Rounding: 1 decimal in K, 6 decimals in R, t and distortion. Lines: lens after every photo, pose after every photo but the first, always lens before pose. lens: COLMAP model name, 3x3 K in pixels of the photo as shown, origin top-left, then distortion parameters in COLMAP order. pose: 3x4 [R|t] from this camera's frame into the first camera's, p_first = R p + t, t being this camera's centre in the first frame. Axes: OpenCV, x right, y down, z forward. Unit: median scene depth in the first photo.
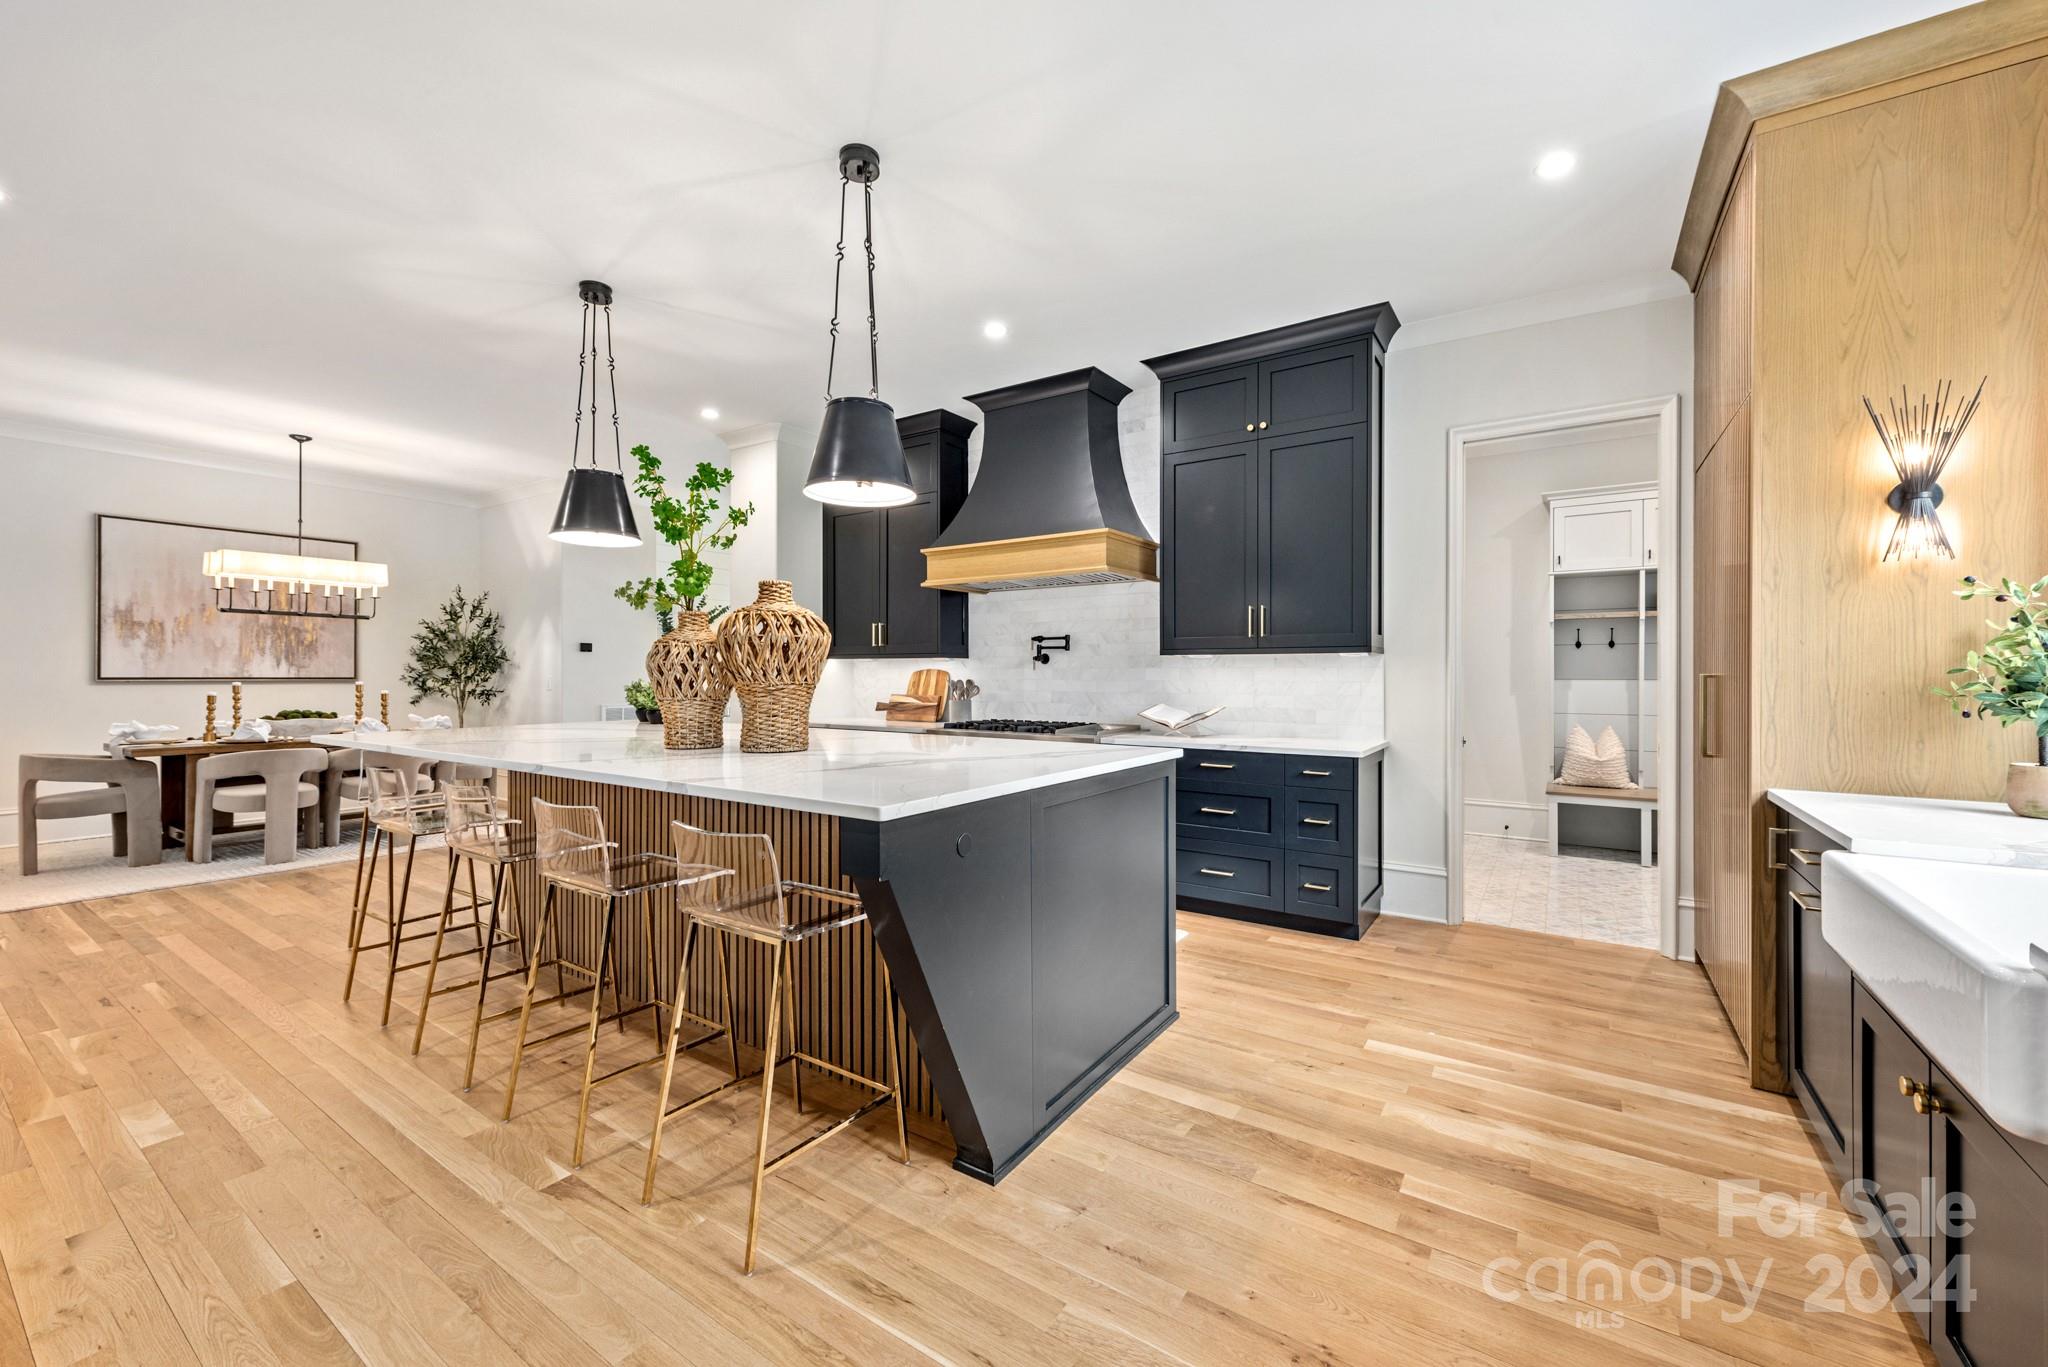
lens RADIAL K [[806.1, 0, 1024.5], [0, 806.1, 675.3], [0, 0, 1]] dist [0.000848, -0.000399]
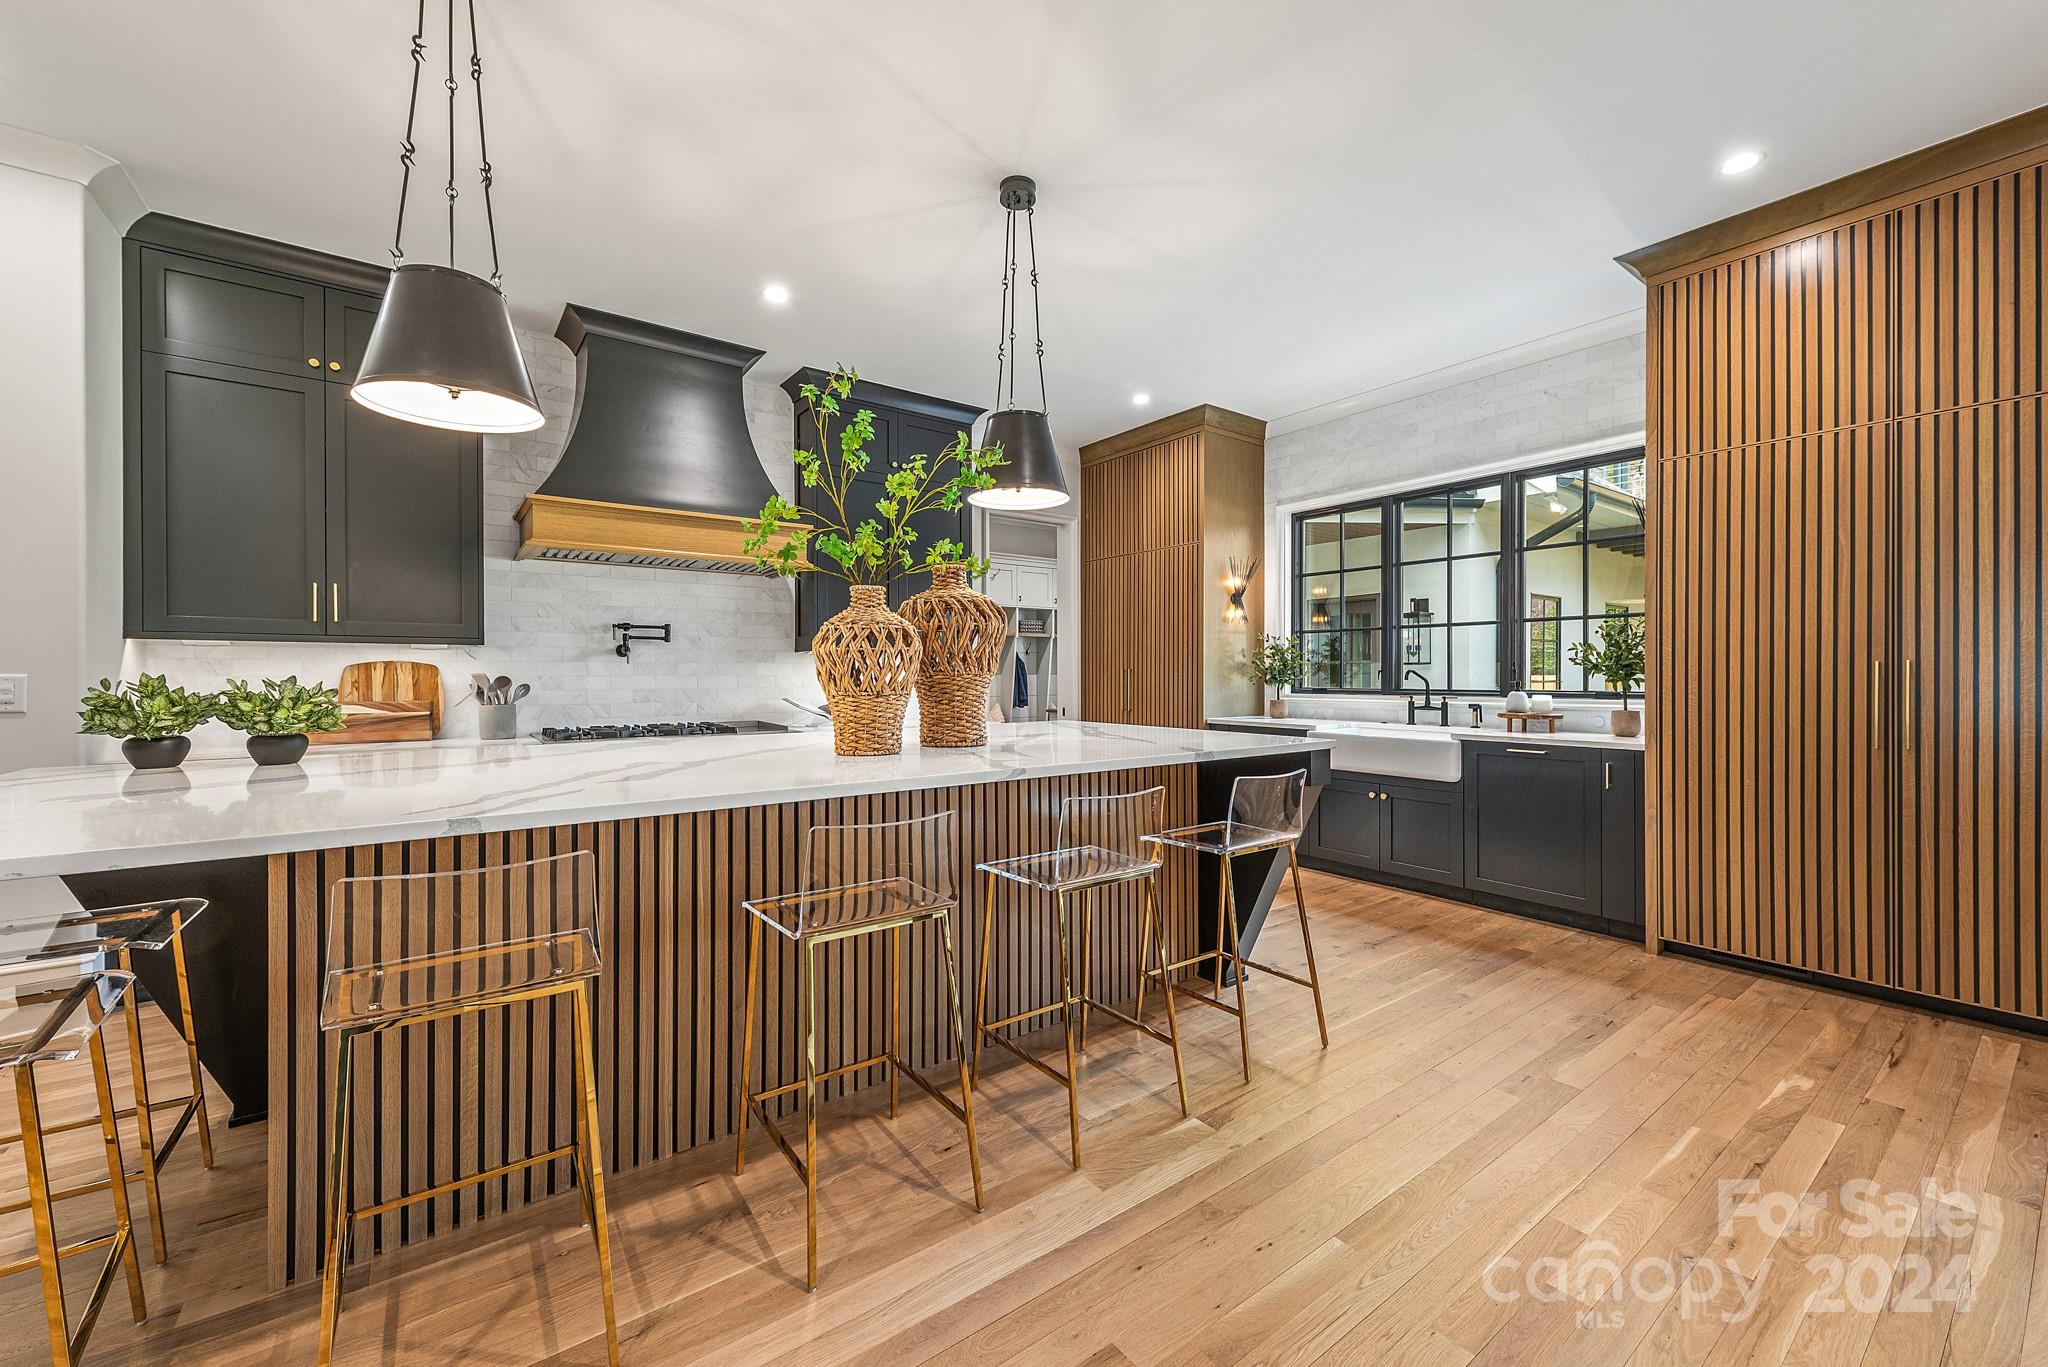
lens RADIAL K [[806.1, 0, 1037.6], [0, 806.1, 675.8], [0, 0, 1]] dist [0.000848, -0.000399]
pose [[0.328532, -0.004351, 0.944483, -0.636535], [0.003709, 0.999988, 0.003316, 0.004740], [-0.944486, 0.002414, 0.328544, 0.321016]]
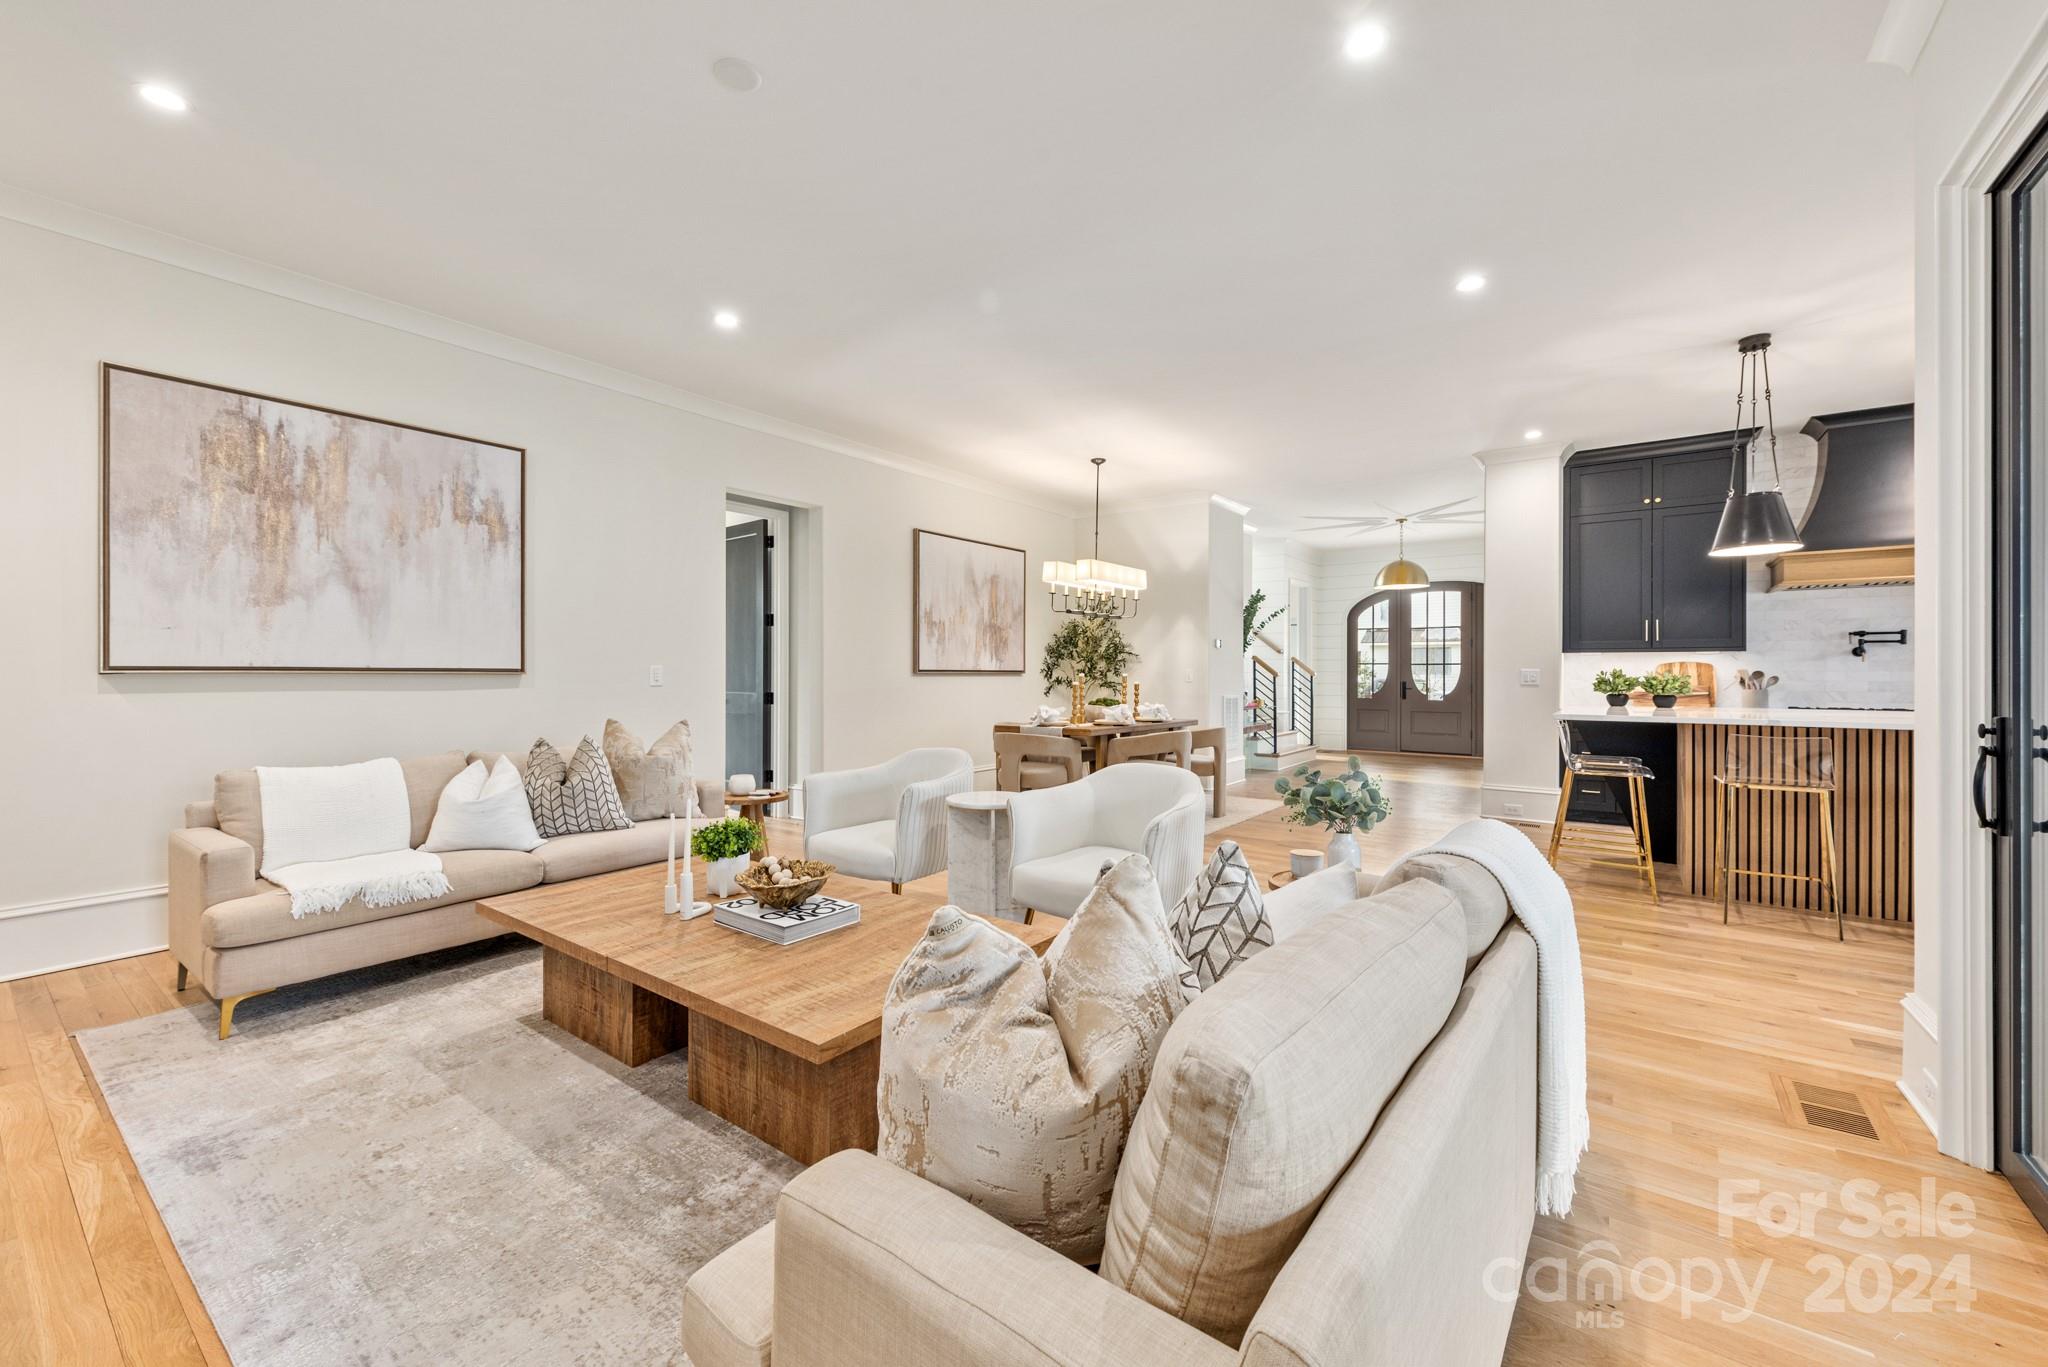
lens RADIAL K [[806.1, 0, 1036.8], [0, 806.1, 675.0], [0, 0, 1]] dist [0.000848, -0.000399]
pose [[0.998902, -0.000836, -0.046847, -1.074678], [0.001021, 0.999992, 0.003911, 0.006287], [0.046843, -0.003955, 0.998894, -0.169583]]
